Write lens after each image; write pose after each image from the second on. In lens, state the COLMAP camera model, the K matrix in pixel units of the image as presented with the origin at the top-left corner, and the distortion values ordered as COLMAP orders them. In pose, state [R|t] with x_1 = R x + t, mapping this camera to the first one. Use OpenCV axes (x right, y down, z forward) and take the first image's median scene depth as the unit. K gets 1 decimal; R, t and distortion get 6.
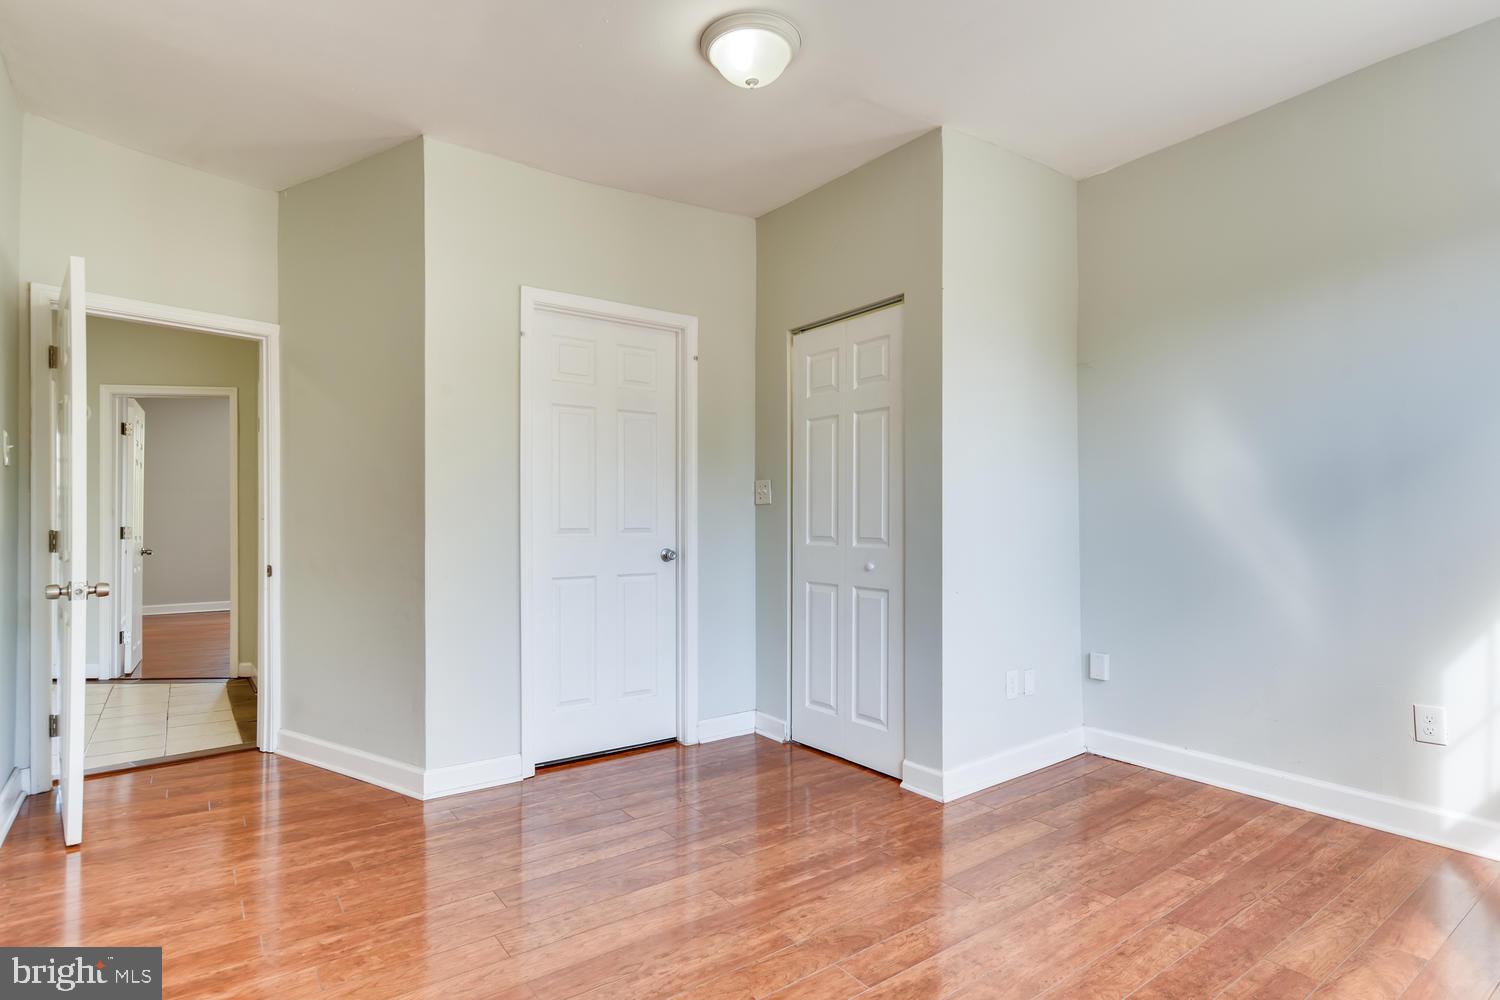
lens RADIAL K [[755.0, 0, 753.7], [0, 755.0, 527.3], [0, 0, 1]] dist [-0.015546, 0.000333]
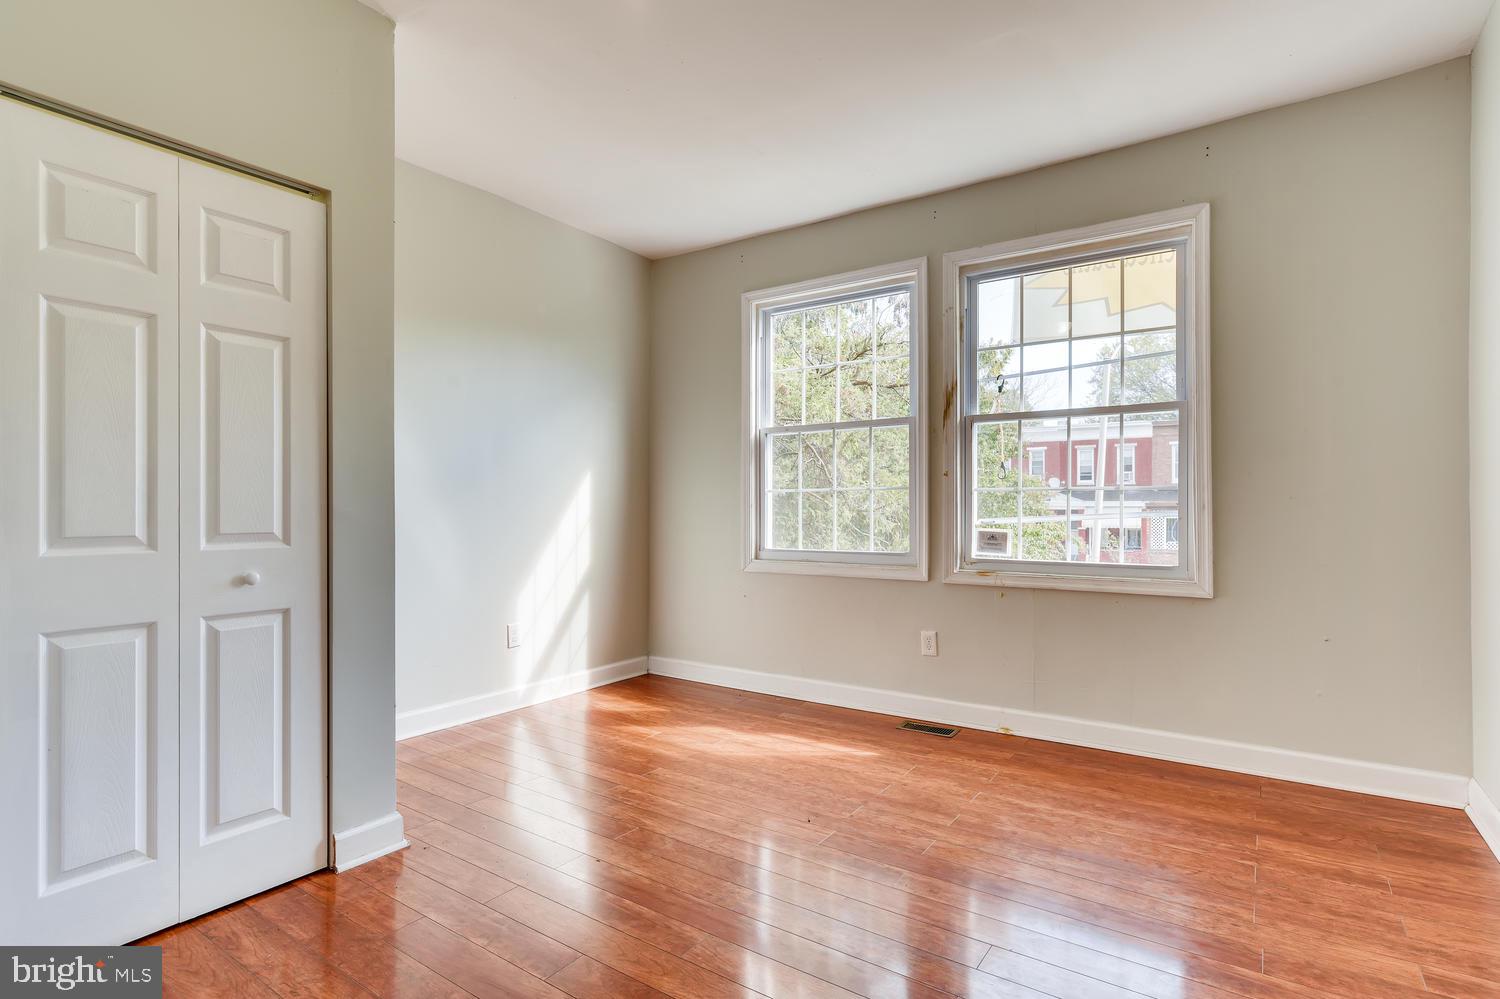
lens RADIAL K [[755.0, 0, 750.7], [0, 755.0, 496.7], [0, 0, 1]] dist [-0.015546, 0.000333]
pose [[-0.329663, 0.007180, 0.944071, -0.585632], [0.006860, 0.999963, -0.005209, -0.010348], [-0.944074, 0.004759, -0.329700, 0.816769]]
